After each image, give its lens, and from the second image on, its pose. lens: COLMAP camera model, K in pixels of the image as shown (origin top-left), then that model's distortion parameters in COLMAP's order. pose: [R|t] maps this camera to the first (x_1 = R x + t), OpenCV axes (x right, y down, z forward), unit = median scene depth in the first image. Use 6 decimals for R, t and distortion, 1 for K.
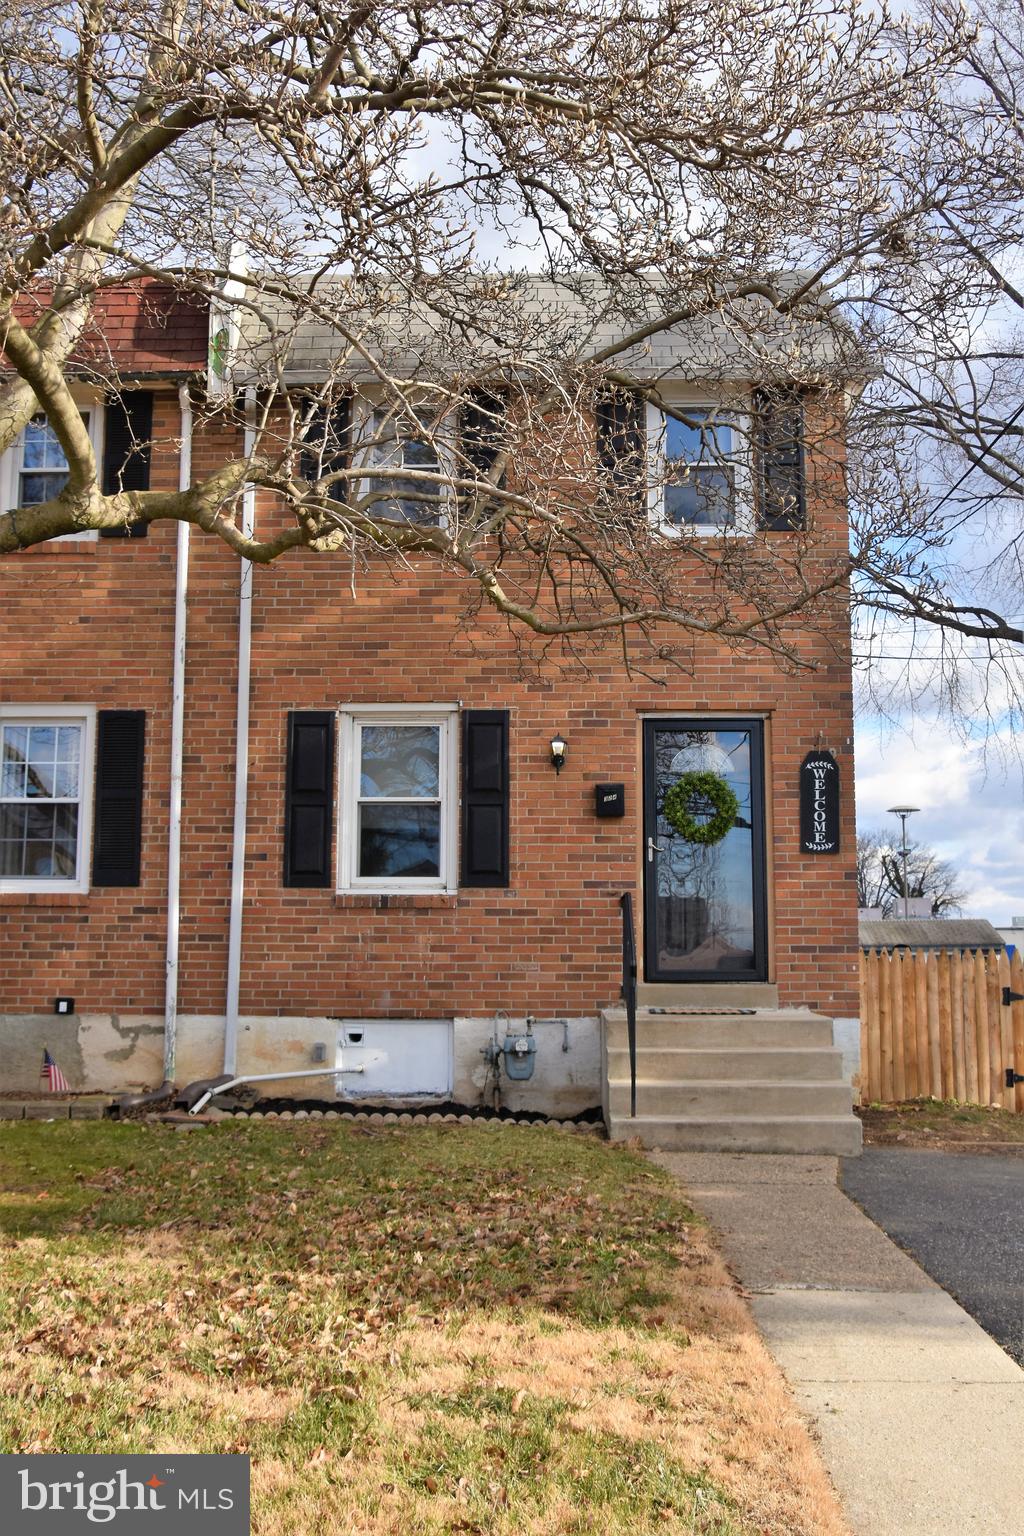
lens RADIAL K [[1508.8, 0, 532.4], [0, 1508.8, 765.7], [0, 0, 1]] dist [-0.035658, 0.005754]
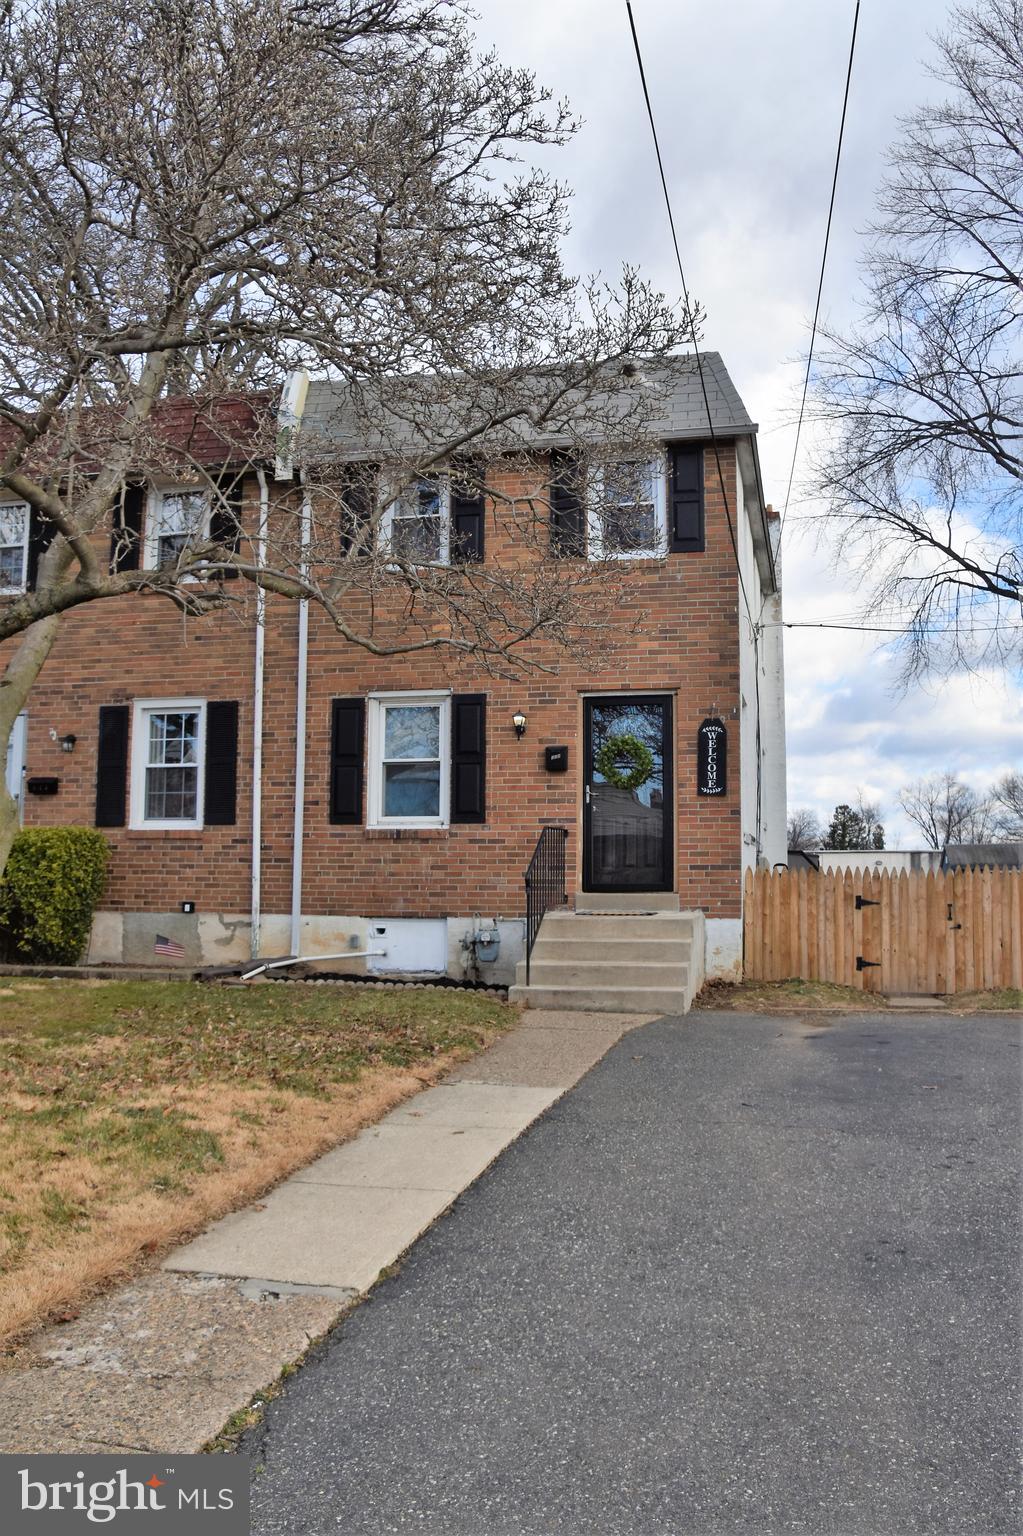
lens RADIAL K [[1291.3, 0, 561.0], [0, 1291.3, 762.3], [0, 0, 1]] dist [-0.149341, 0.062087]
pose [[0.985300, -0.017089, -0.169976, 0.251613], [0.023362, 0.999115, 0.034975, -0.014073], [0.169228, -0.038432, 0.984827, -0.140985]]
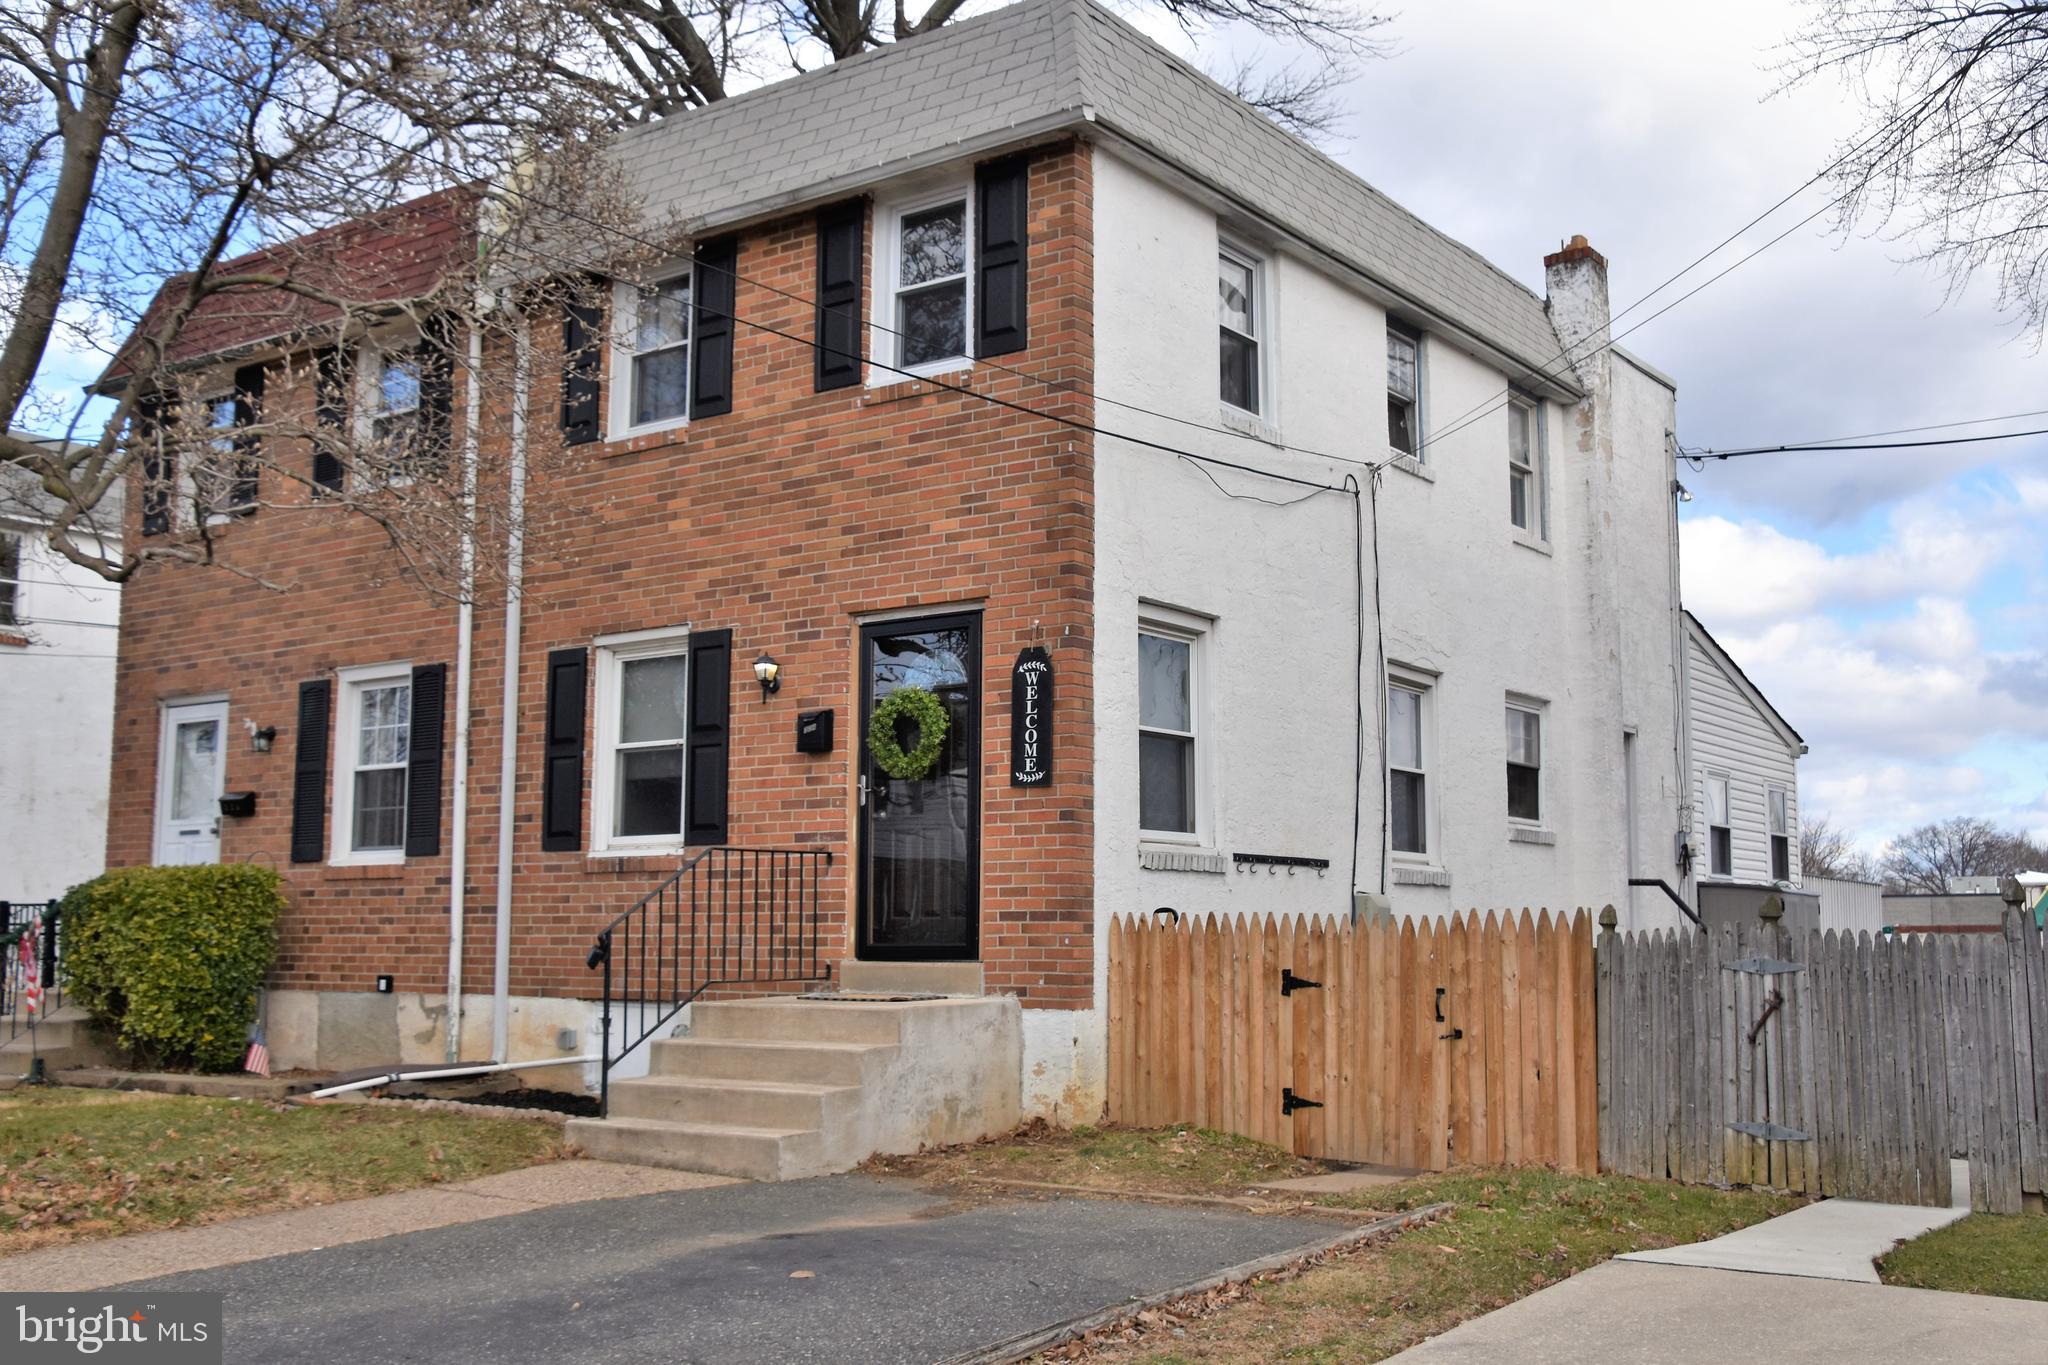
lens RADIAL K [[2087.7, 0, 1024.0], [0, 2087.7, 682.5], [0, 0, 1]] dist [-0.023526, 0.002851]
pose [[0.821256, -0.073281, -0.565834, 0.765350], [0.077197, 0.996870, -0.017061, 0.024494], [0.565313, -0.029669, 0.824343, 0.154396]]
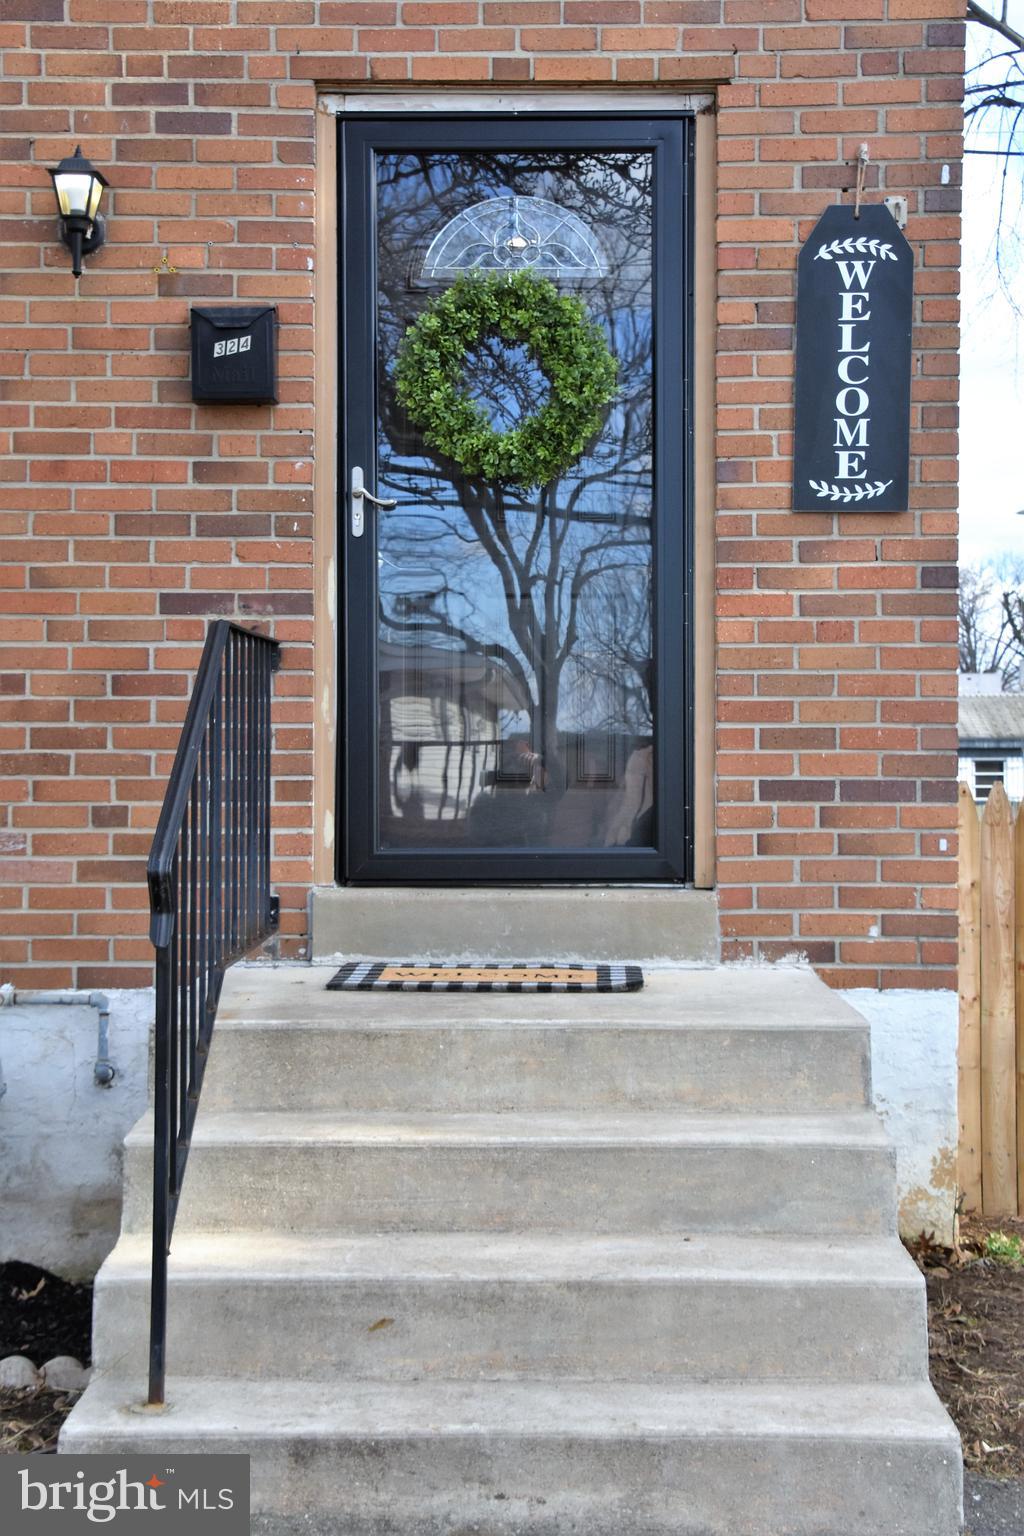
lens RADIAL K [[2261.8, 0, 509.6], [0, 2261.8, 733.6], [0, 0, 1]] dist [0.167547, 0.049921]
pose [[0.999879, -0.001966, 0.015450, 0.104853], [0.000098, 0.992775, 0.119991, 0.045898], [-0.015574, -0.119975, 0.992655, 0.479698]]
